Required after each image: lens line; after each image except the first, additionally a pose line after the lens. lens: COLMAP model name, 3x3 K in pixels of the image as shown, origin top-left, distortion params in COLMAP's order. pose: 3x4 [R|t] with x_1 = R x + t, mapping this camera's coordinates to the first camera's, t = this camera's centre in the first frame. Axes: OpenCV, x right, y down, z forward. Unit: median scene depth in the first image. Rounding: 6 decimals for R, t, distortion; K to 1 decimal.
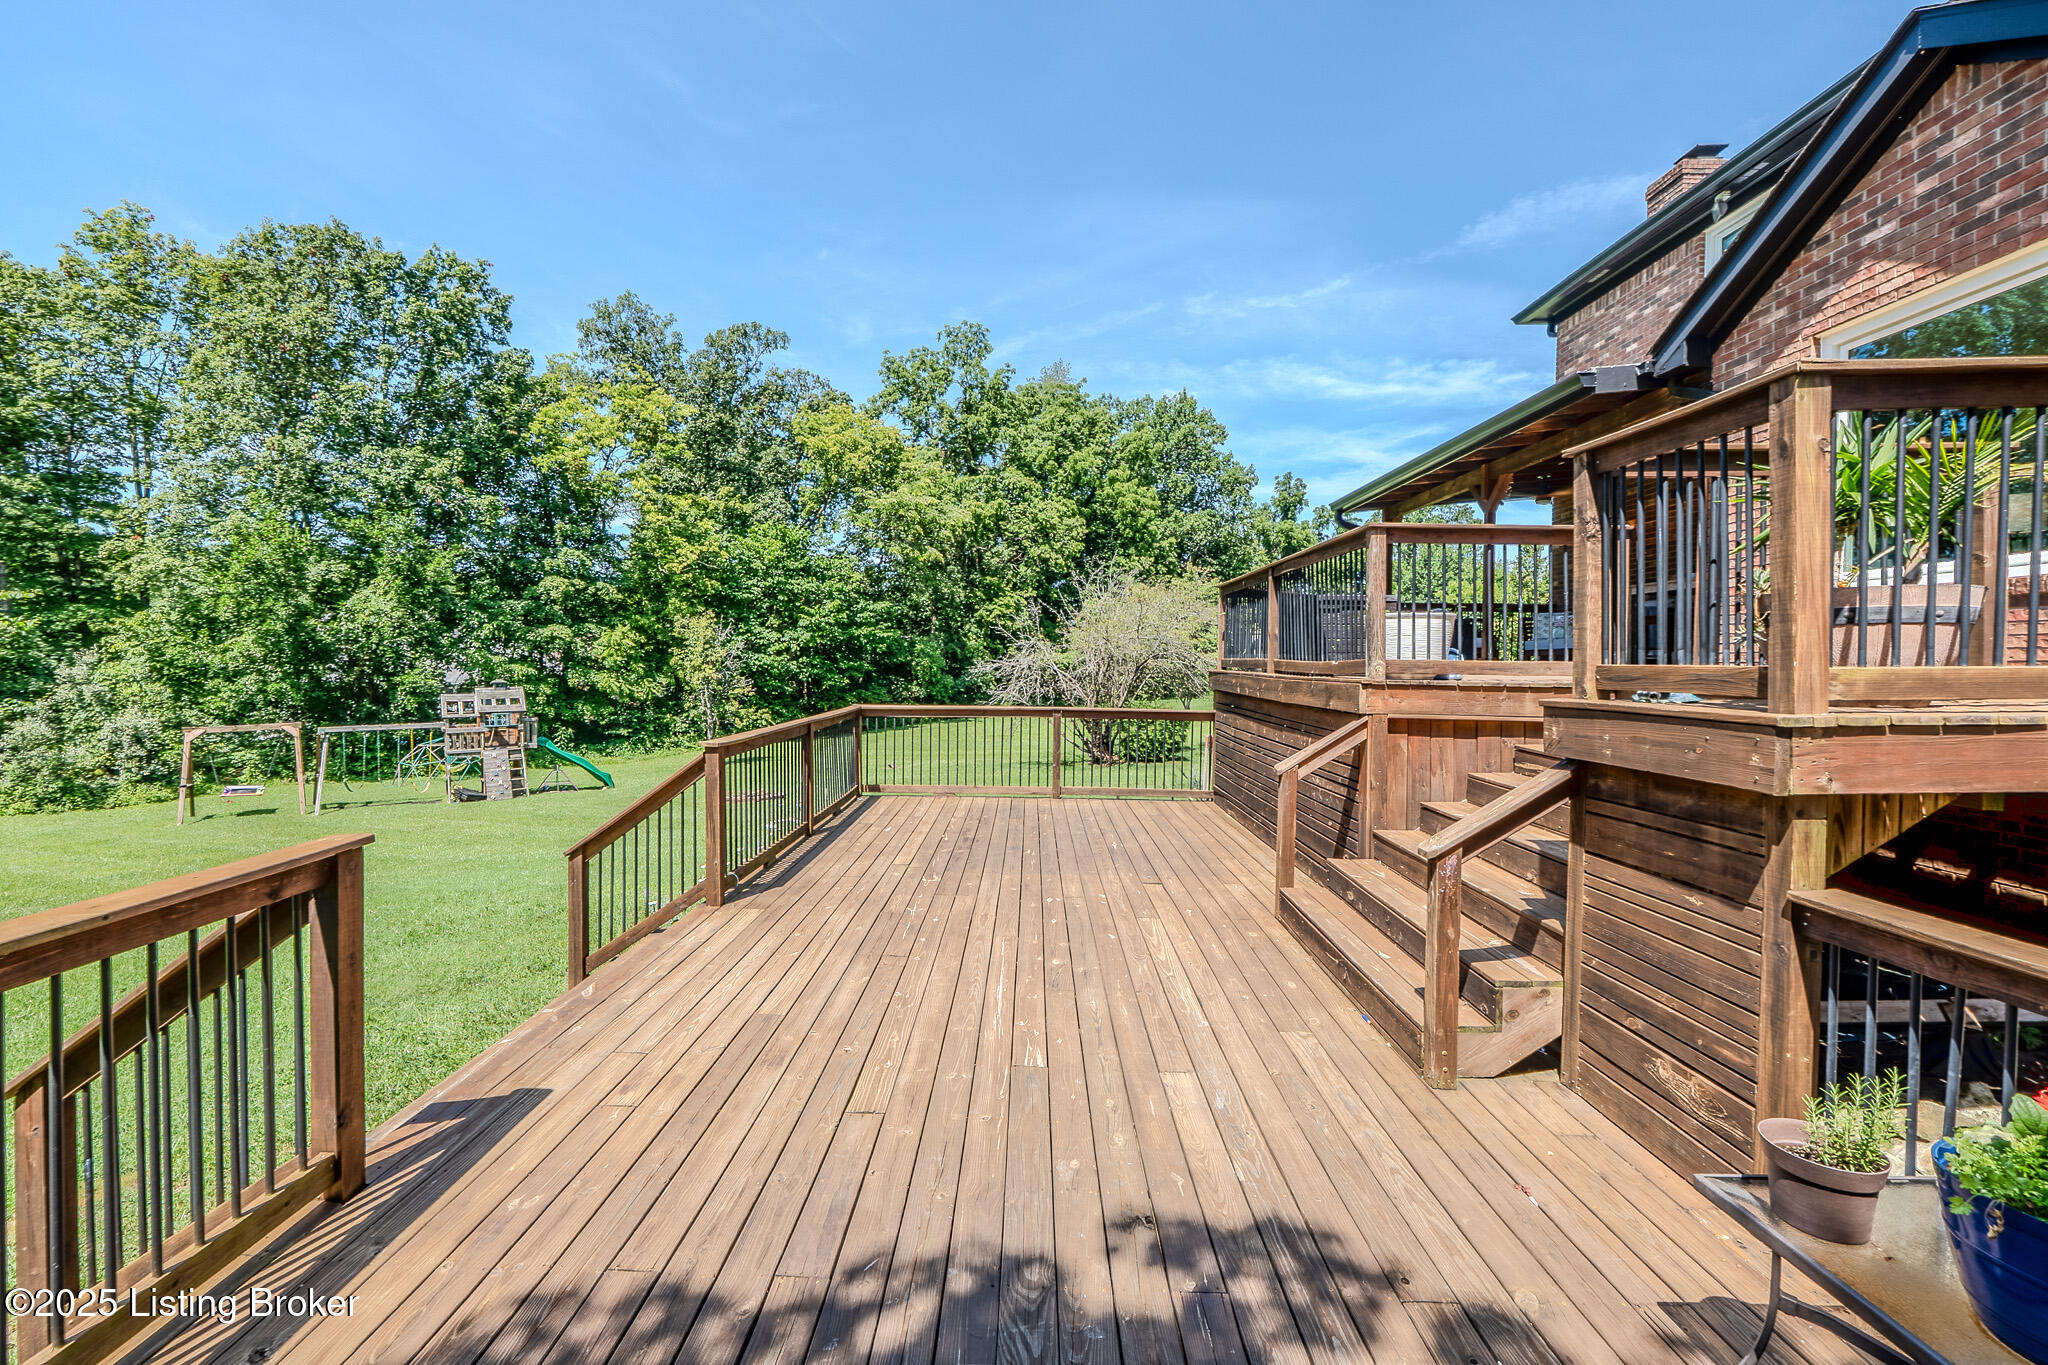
lens RADIAL K [[879.2, 0, 1017.8], [0, 879.2, 680.6], [0, 0, 1]] dist [-0.011512, -0.000202]
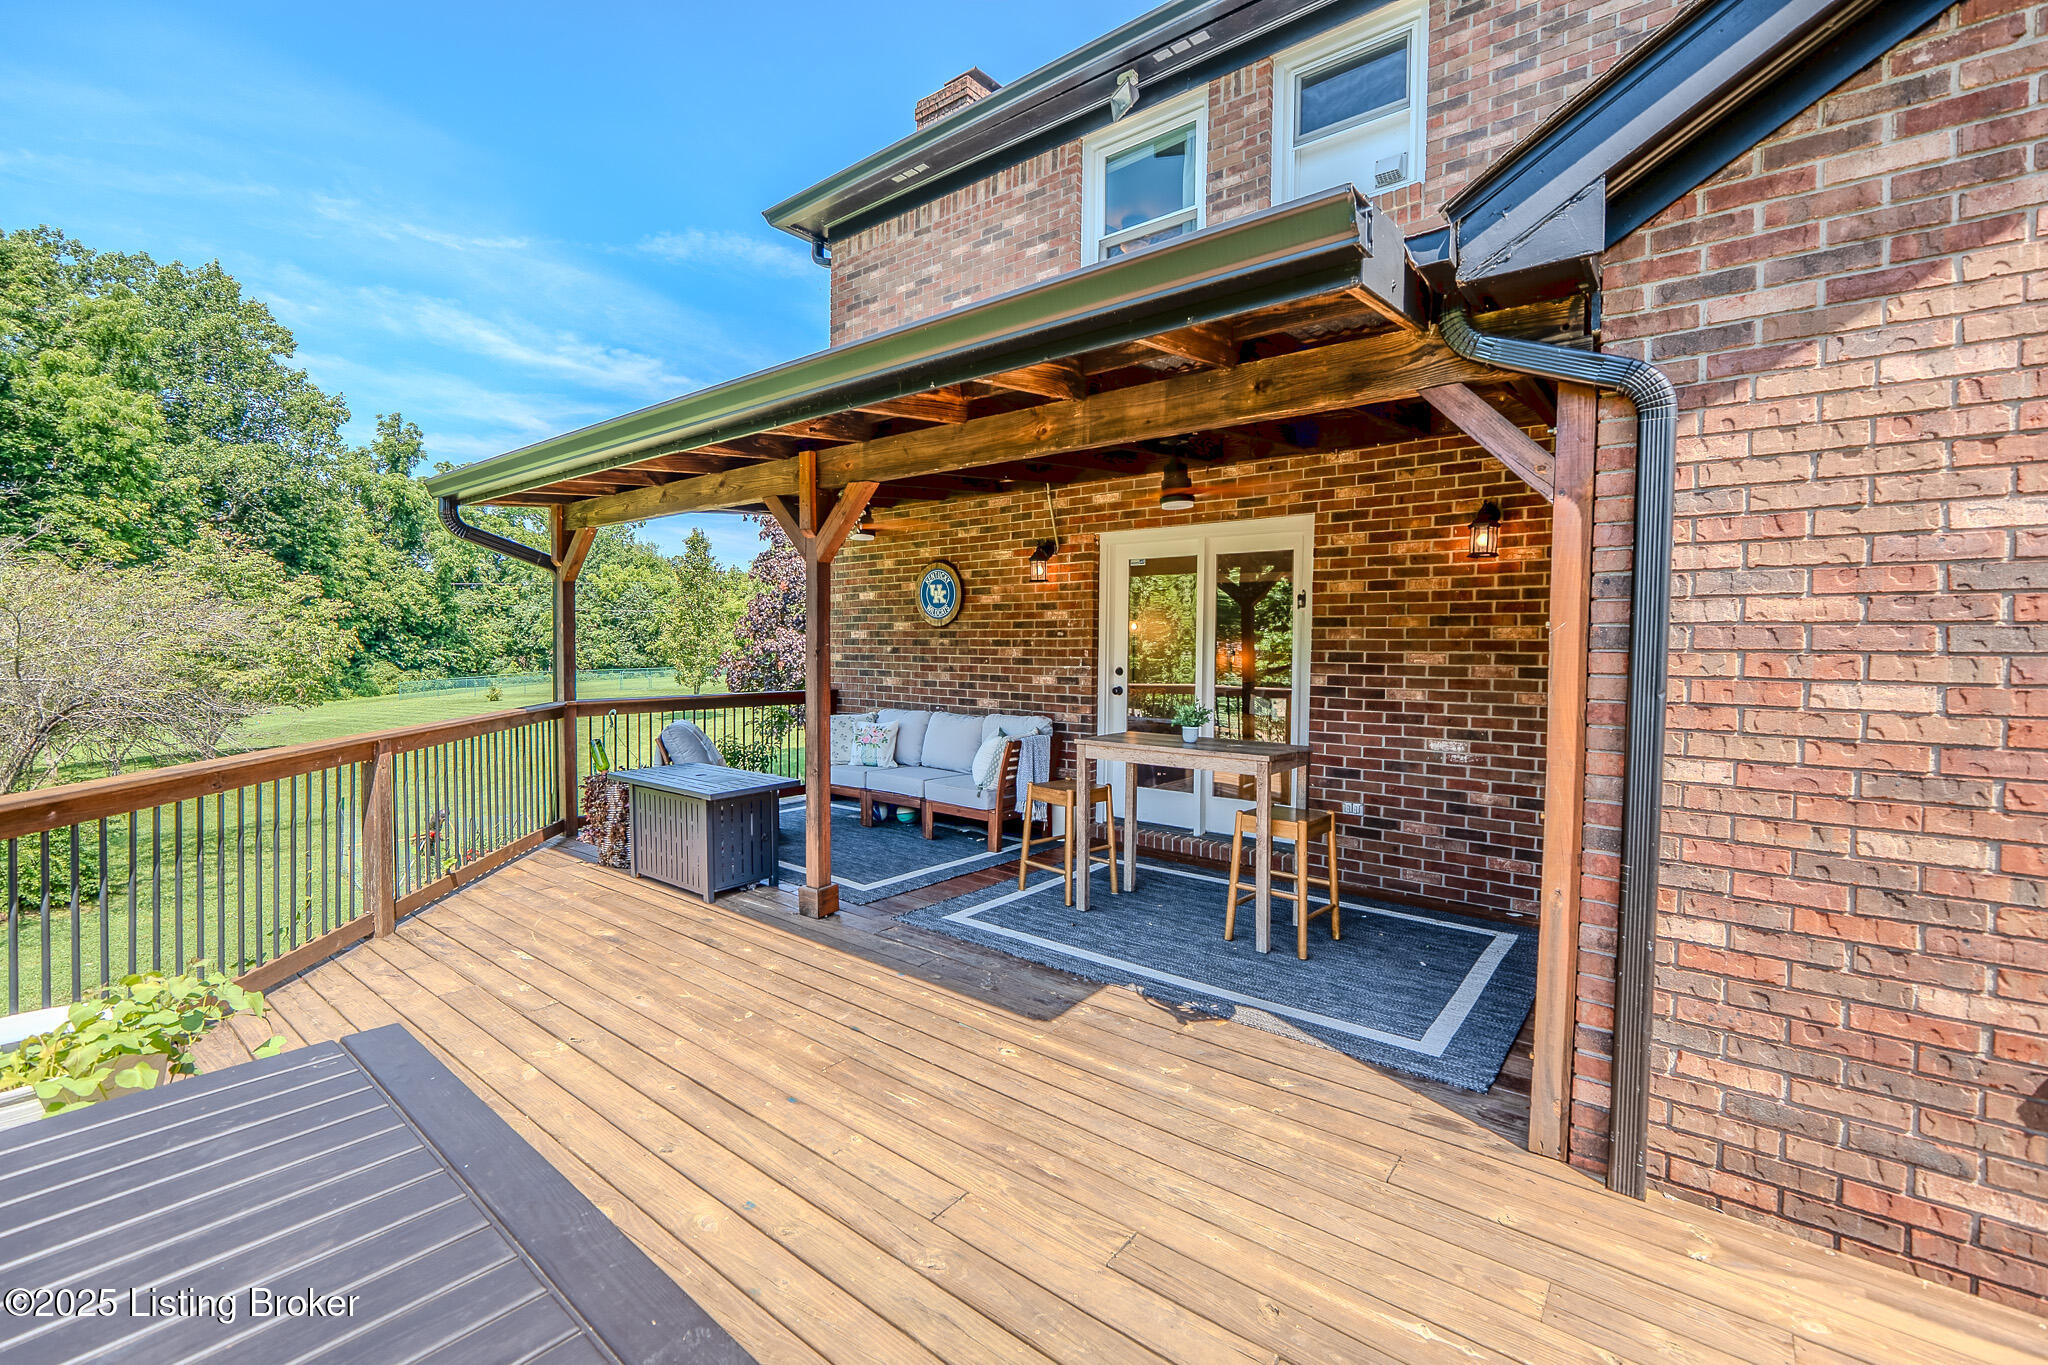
lens RADIAL K [[879.2, 0, 1017.8], [0, 879.2, 680.6], [0, 0, 1]] dist [-0.011512, -0.000202]
pose [[0.616620, -0.032055, 0.786608, 0.042584], [0.010845, 0.999422, 0.032226, -0.024712], [-0.787186, -0.011340, 0.616611, 0.109608]]
